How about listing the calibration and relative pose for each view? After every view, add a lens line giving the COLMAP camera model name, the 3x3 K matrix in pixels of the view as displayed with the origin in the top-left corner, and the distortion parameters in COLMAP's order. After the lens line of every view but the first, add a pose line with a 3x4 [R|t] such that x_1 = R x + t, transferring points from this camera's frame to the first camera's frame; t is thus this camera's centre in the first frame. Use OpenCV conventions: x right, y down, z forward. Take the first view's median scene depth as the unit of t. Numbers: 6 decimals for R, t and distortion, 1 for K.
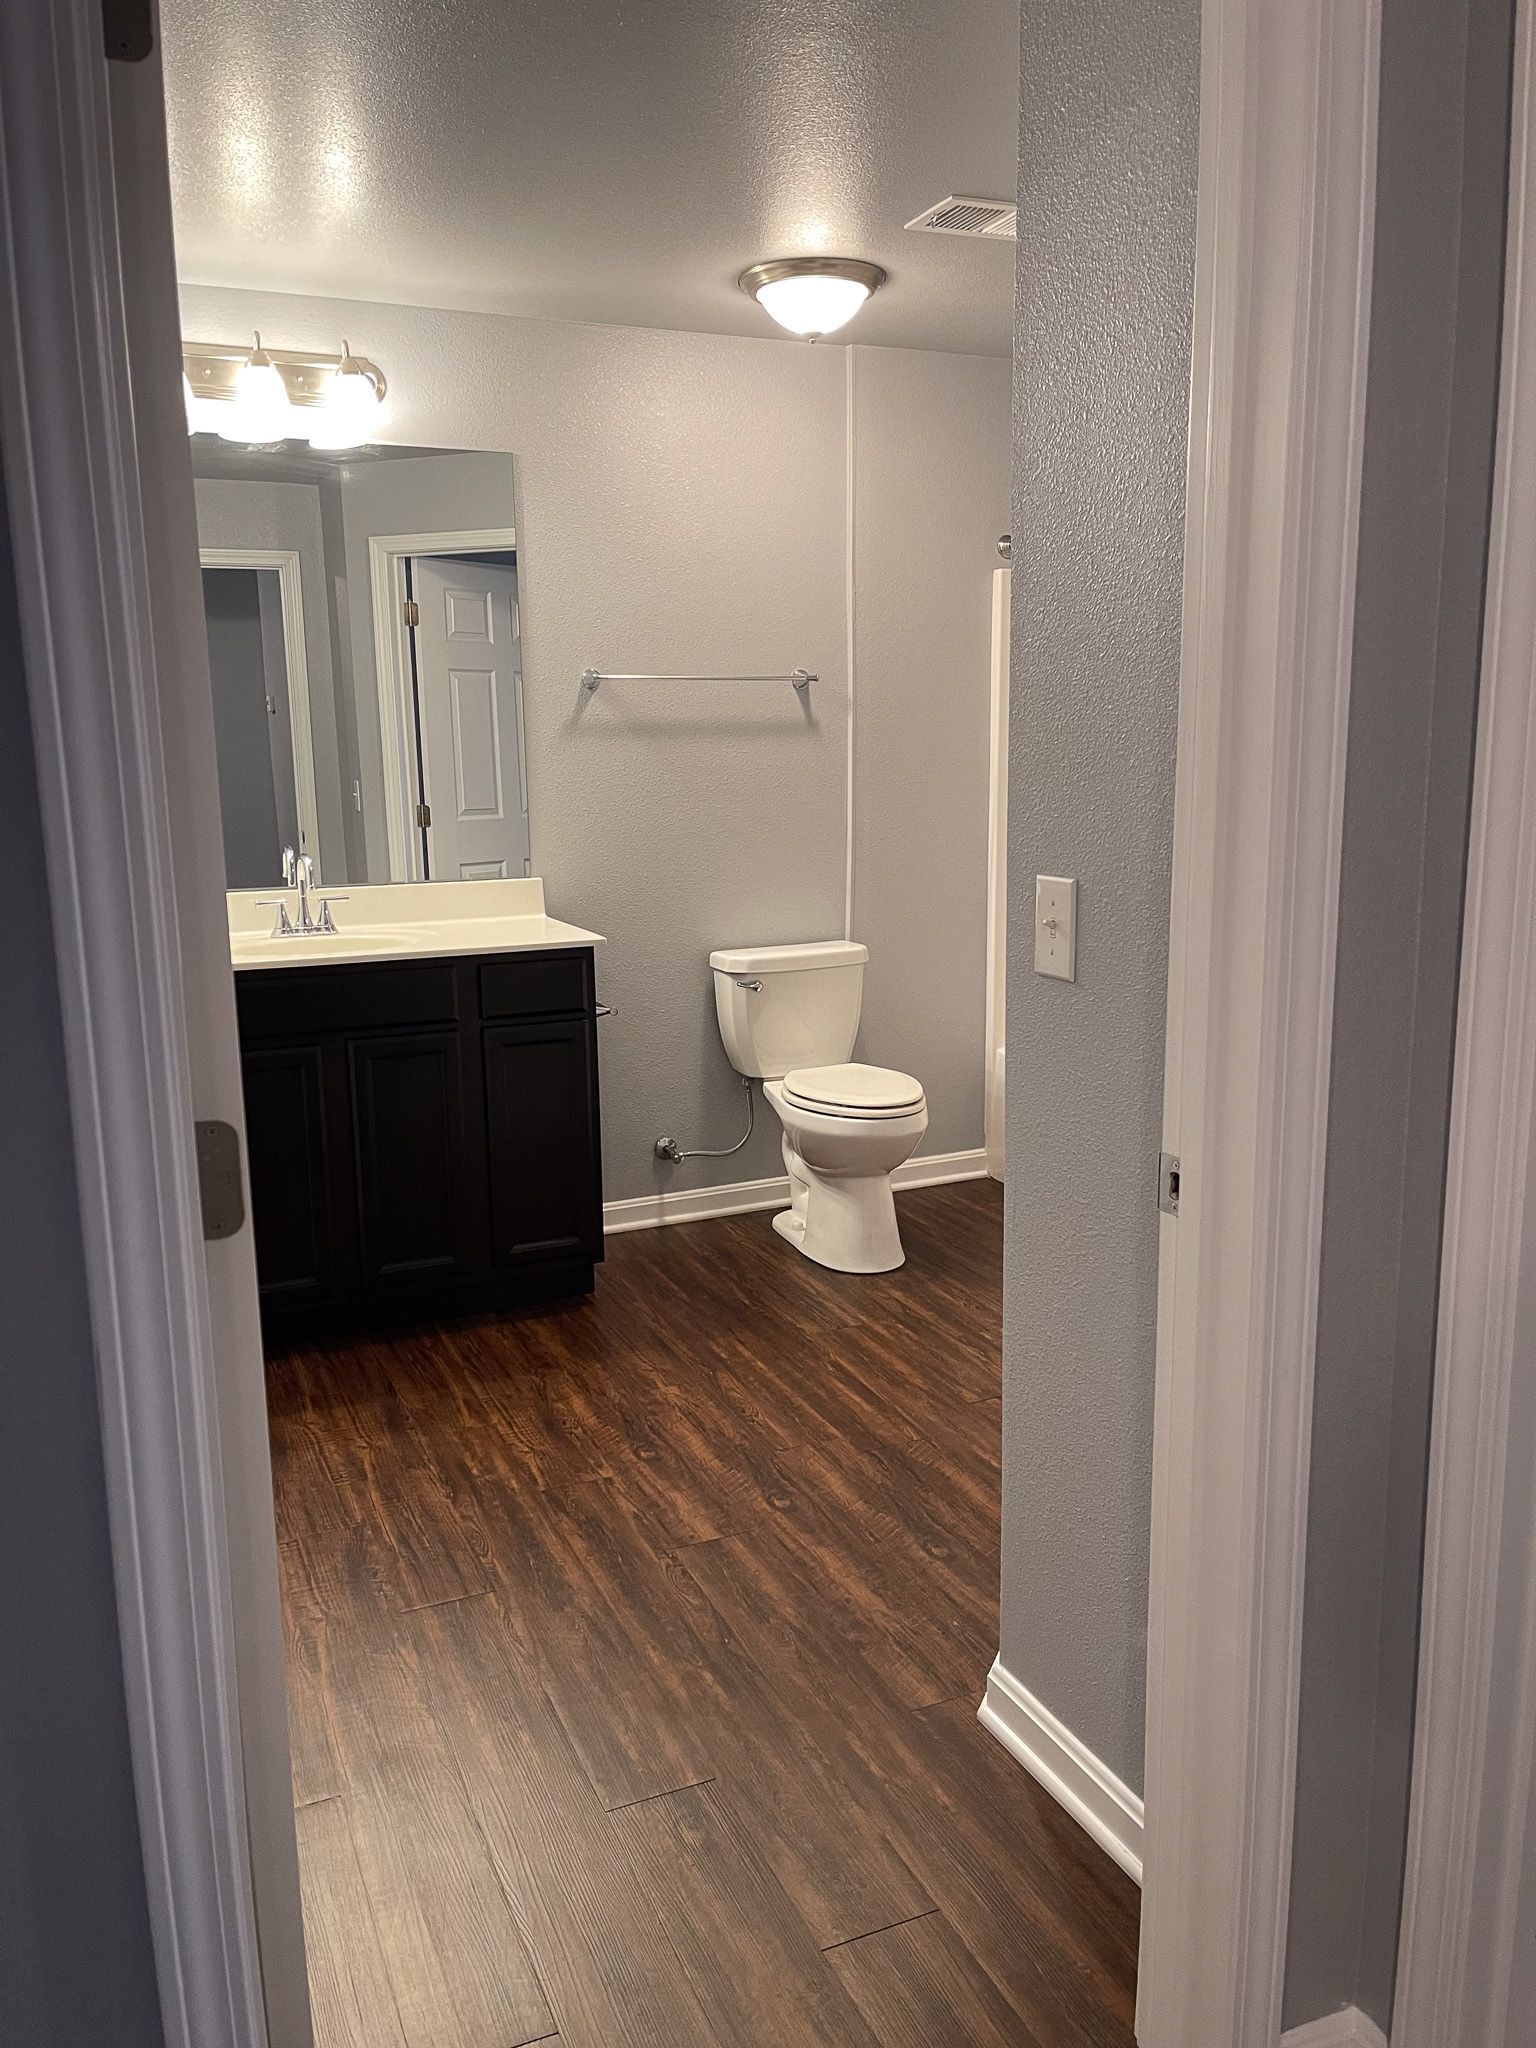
lens RADIAL K [[1534.6, 0, 768.0], [0, 1534.6, 1024.0], [0, 0, 1]] dist [0.122806, -0.160060]
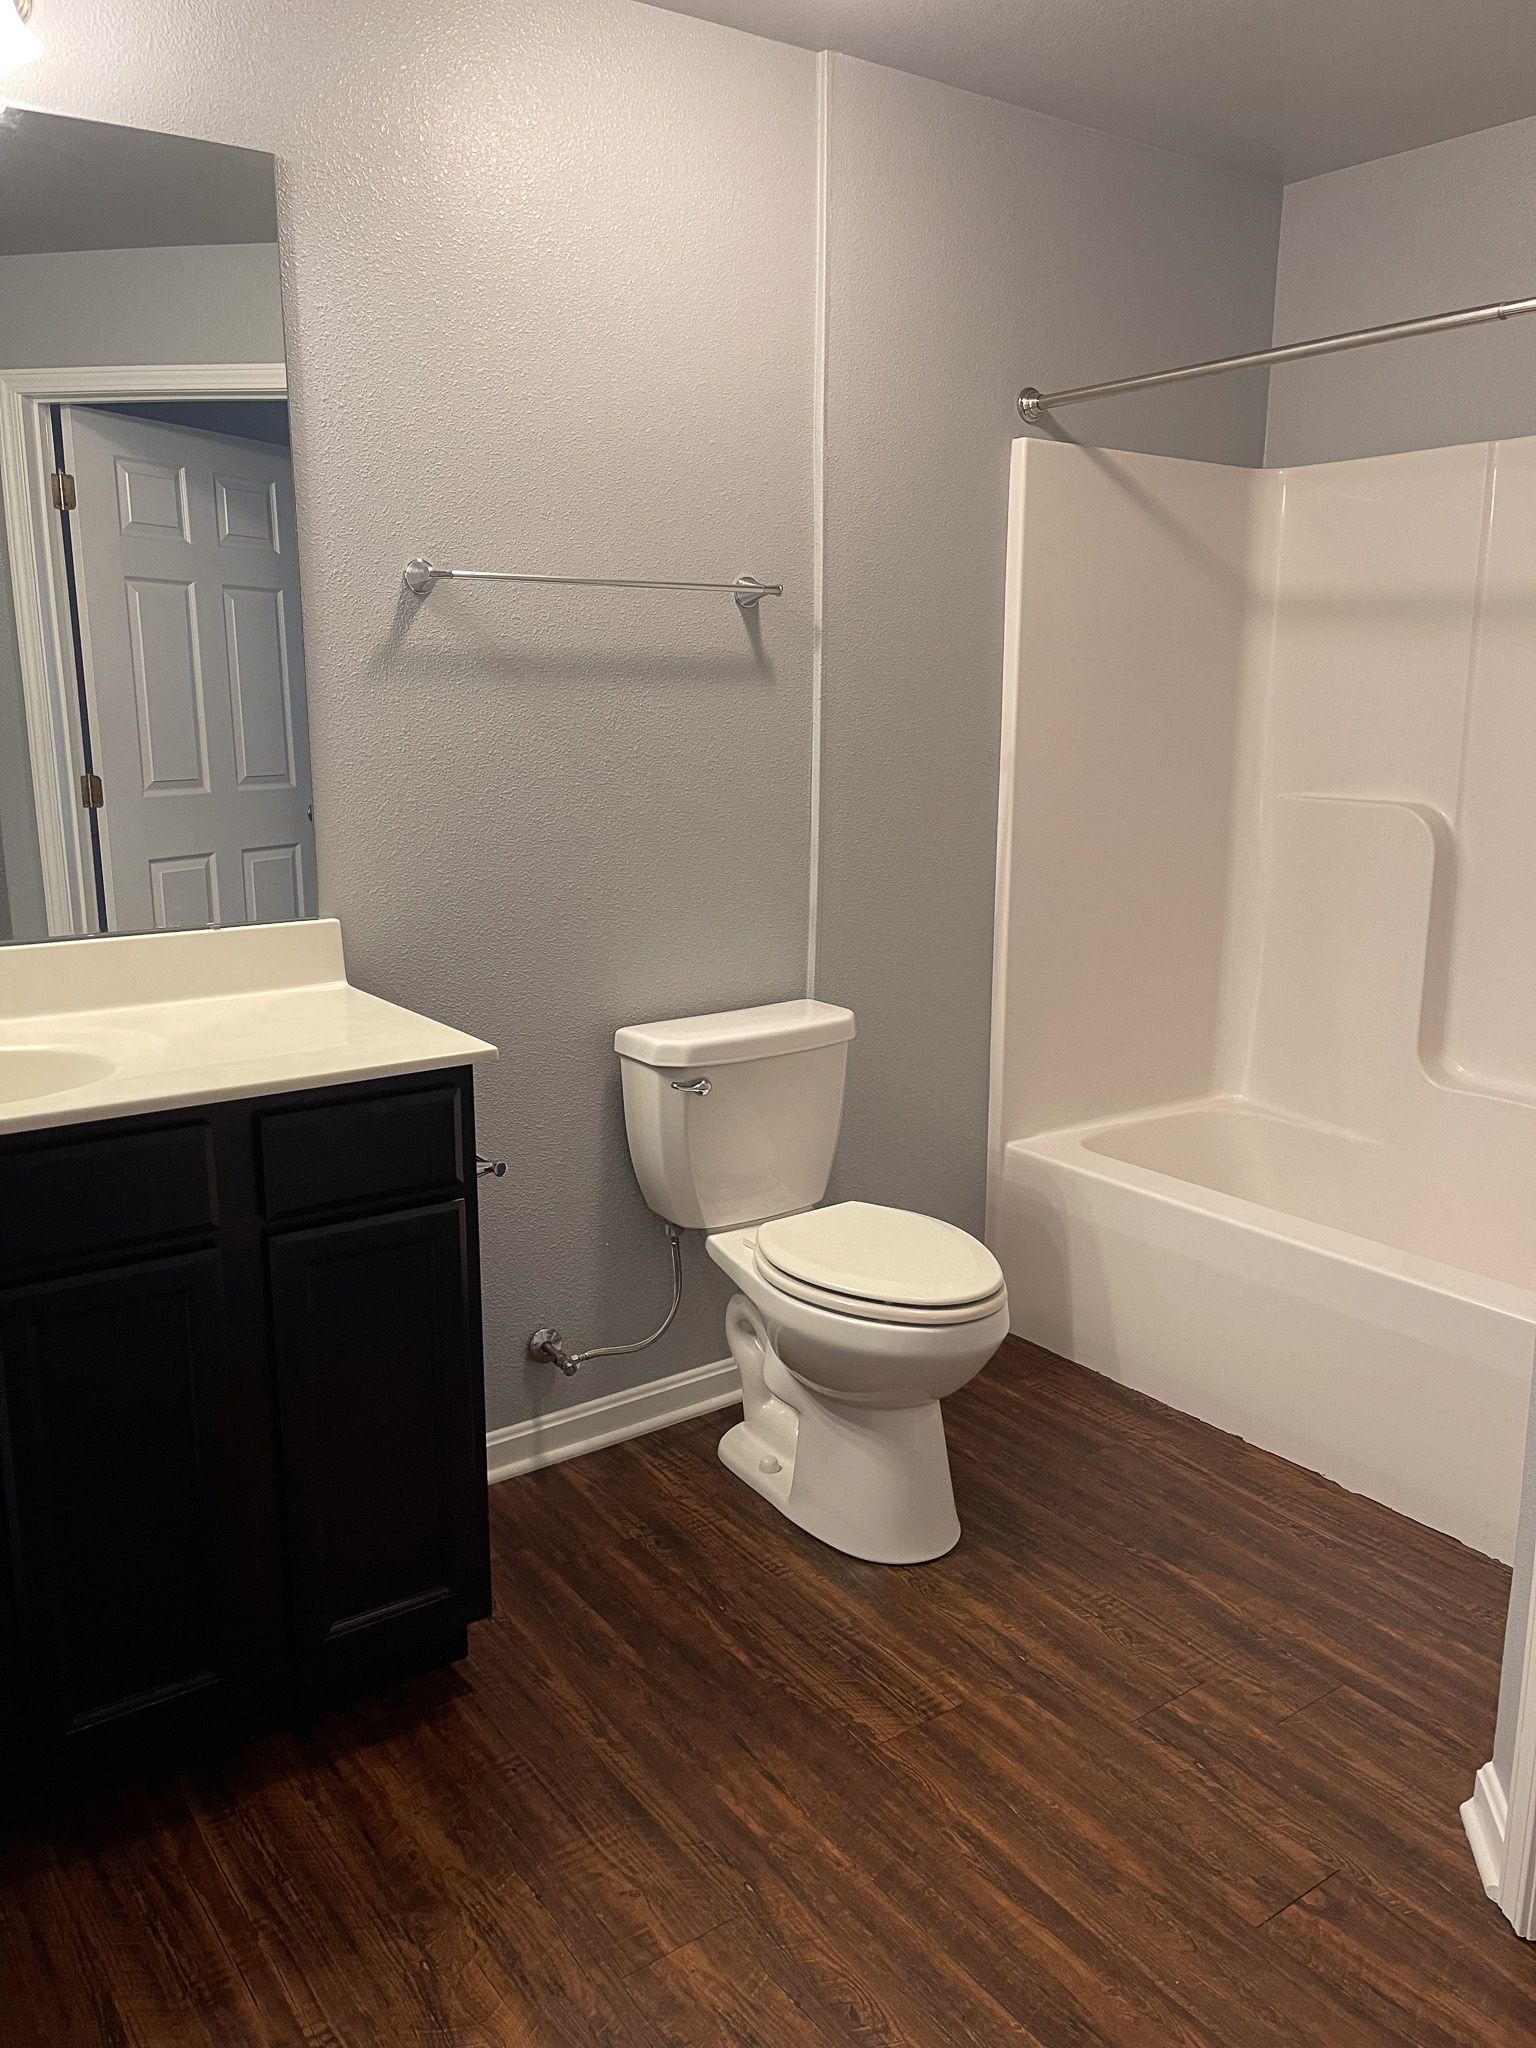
lens RADIAL K [[1535.9, 0, 770.8], [0, 1535.9, 1009.4], [0, 0, 1]] dist [0.068246, -0.086514]
pose [[0.978353, -0.026875, 0.205189, -0.110238], [0.022473, 0.999465, 0.023755, -0.072870], [-0.205718, -0.018630, 0.978434, 0.408431]]
